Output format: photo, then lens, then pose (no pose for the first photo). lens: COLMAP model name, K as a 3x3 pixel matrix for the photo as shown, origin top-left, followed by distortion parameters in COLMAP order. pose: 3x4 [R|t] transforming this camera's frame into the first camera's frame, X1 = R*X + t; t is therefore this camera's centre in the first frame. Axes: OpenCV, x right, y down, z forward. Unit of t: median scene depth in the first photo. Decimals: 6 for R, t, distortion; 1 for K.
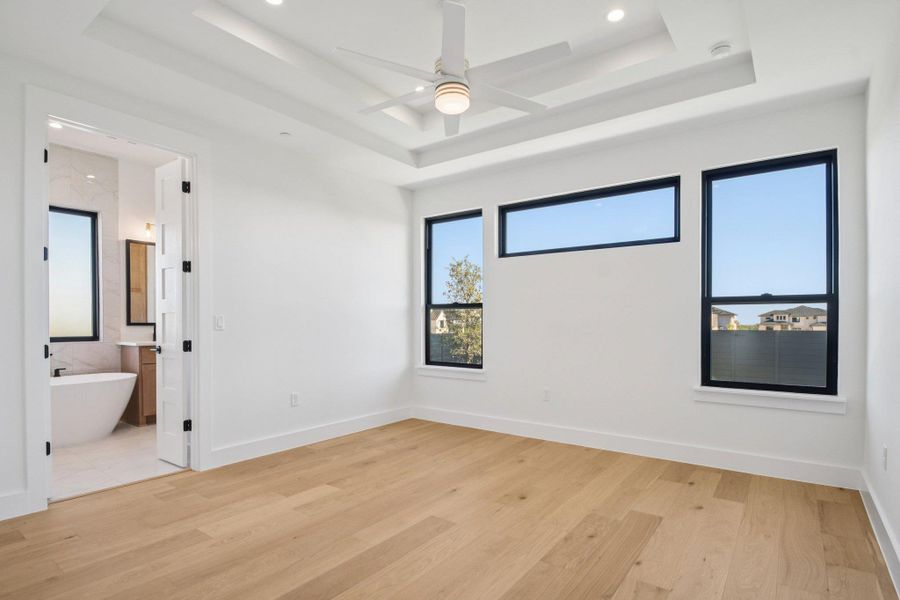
lens RADIAL K [[411.4, 0, 448.4], [0, 411.4, 320.9], [0, 0, 1]] dist [0.001376, -0.009618]
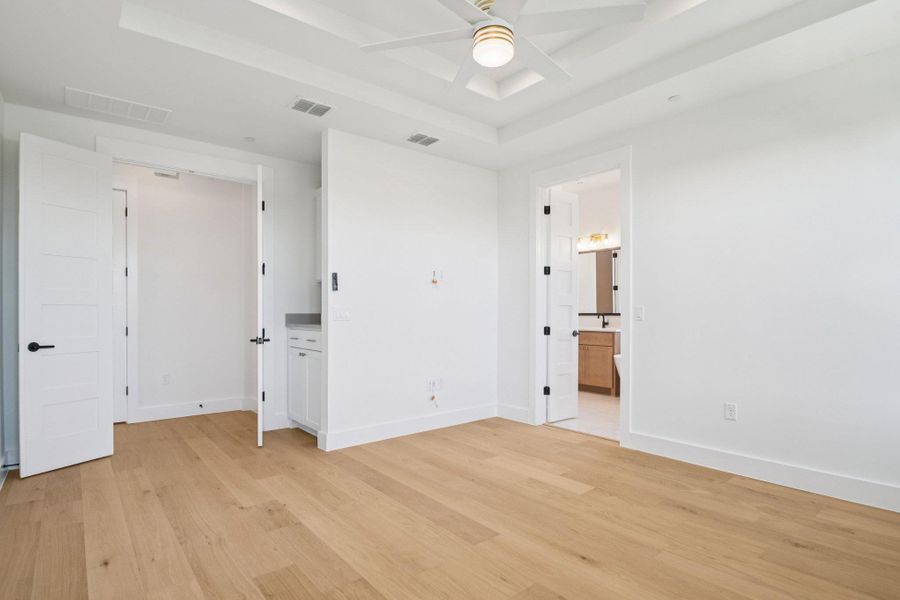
lens RADIAL K [[408.0, 0, 446.3], [0, 408.0, 313.6], [0, 0, 1]] dist [0.002417, -0.000148]
pose [[-0.126040, 0.002853, -0.992021, 0.681215], [0.000987, 0.999996, 0.002750, 0.001590], [0.992025, -0.000632, -0.126042, 0.812557]]
